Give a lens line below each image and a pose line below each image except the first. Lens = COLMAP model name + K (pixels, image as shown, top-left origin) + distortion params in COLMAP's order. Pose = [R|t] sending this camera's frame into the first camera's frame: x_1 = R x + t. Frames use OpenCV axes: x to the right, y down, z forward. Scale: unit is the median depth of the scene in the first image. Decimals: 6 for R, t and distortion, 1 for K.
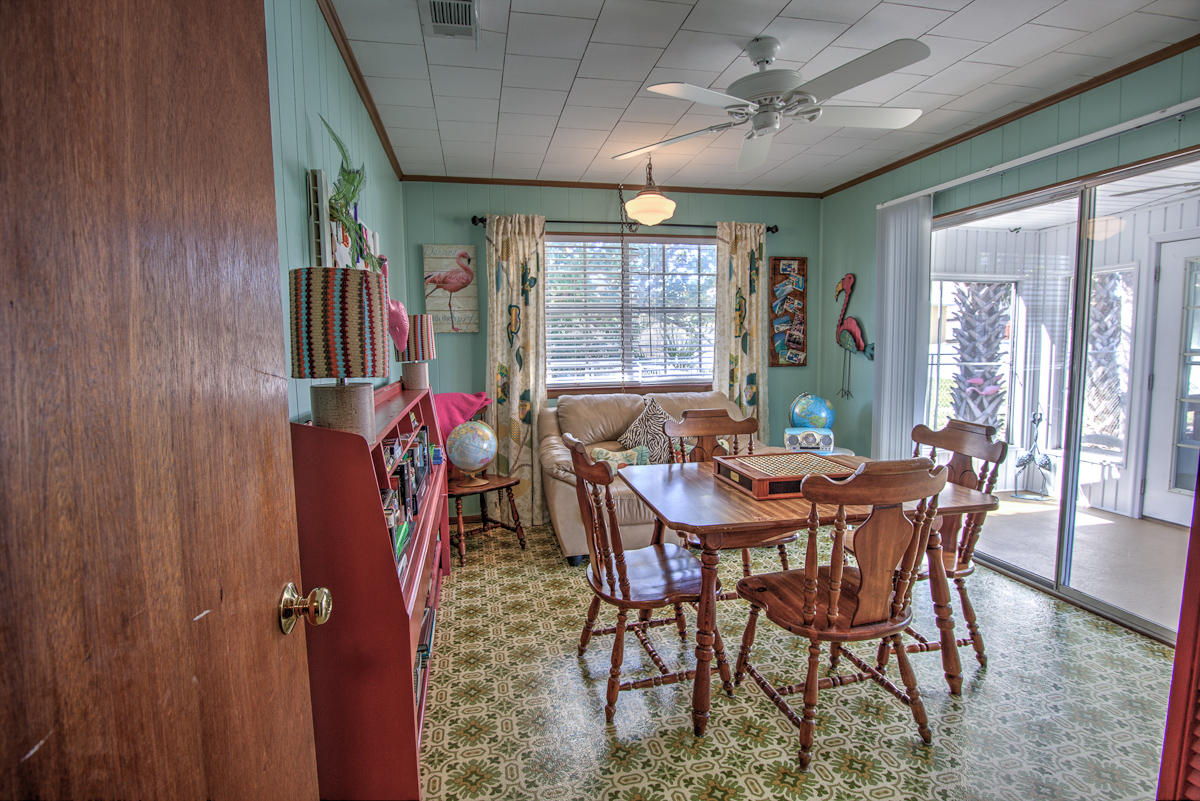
lens RADIAL K [[581.5, 0, 596.1], [0, 581.5, 396.1], [0, 0, 1]] dist [-0.020717, -0.002217]
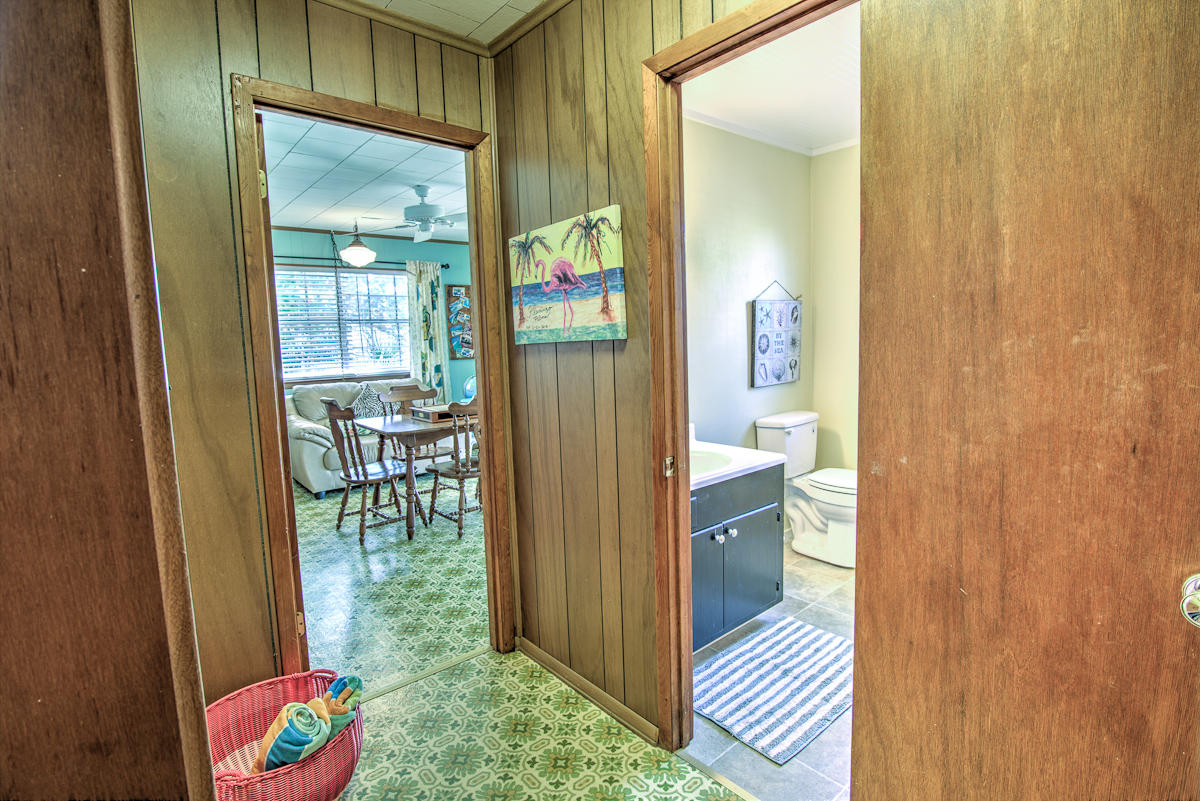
lens RADIAL K [[581.5, 0, 600.2], [0, 581.5, 395.2], [0, 0, 1]] dist [-0.020717, -0.002217]
pose [[0.875416, -0.061741, 0.479410, -0.079005], [0.062734, 0.997933, 0.013966, 0.043417], [-0.479281, 0.017849, 0.877480, -0.482664]]
